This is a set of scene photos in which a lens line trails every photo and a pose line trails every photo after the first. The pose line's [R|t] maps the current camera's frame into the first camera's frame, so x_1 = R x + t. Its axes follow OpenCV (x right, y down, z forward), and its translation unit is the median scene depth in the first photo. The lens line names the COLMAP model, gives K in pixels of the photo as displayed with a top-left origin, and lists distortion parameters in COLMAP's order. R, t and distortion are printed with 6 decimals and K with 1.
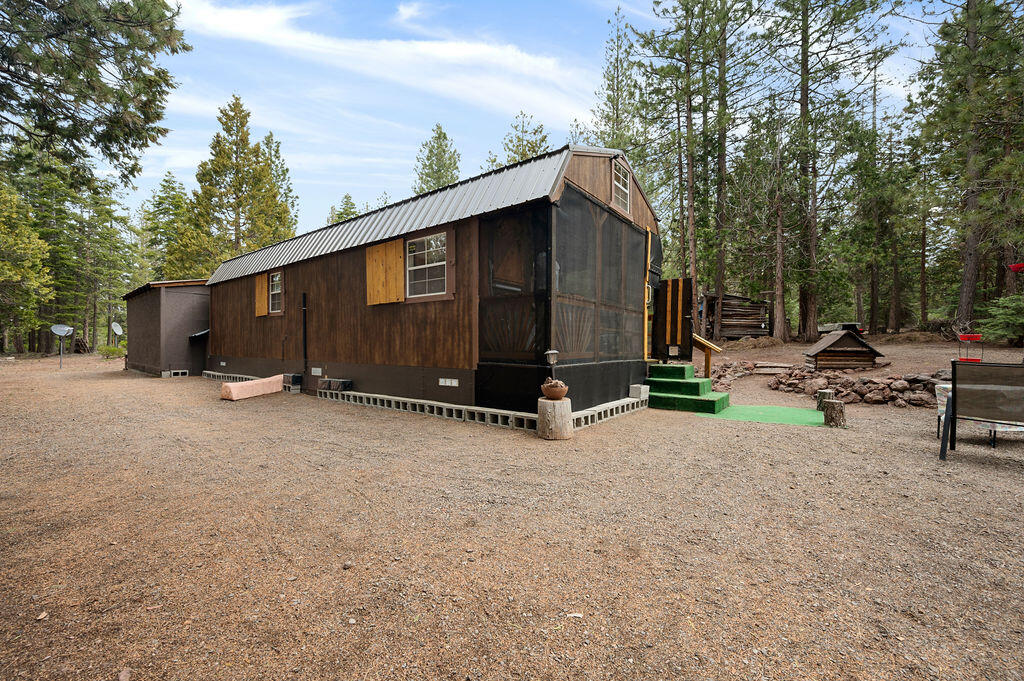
lens RADIAL K [[409.3, 0, 512.0], [0, 409.3, 340.5], [0, 0, 1]] dist [0.000040, 0.000010]
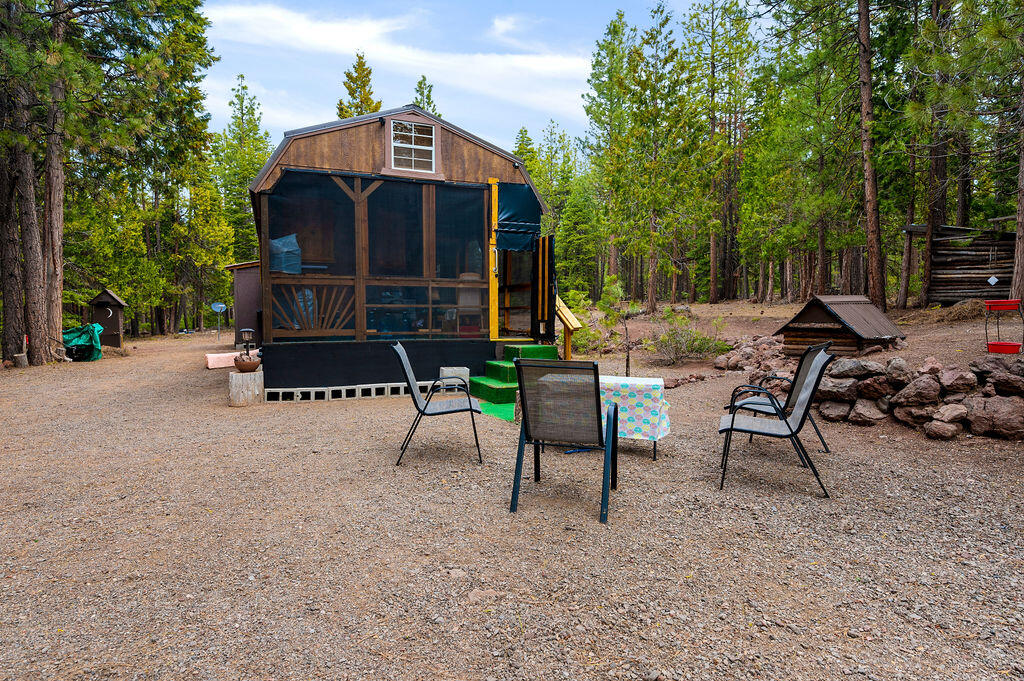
lens RADIAL K [[582.2, 0, 512.1], [0, 582.2, 324.5], [0, 0, 1]] dist [0.003944, 0.000684]
pose [[0.865355, -0.000169, -0.501160, 0.414511], [0.013718, 0.999633, 0.023350, -0.003968], [0.500972, -0.027081, 0.865039, -0.003816]]
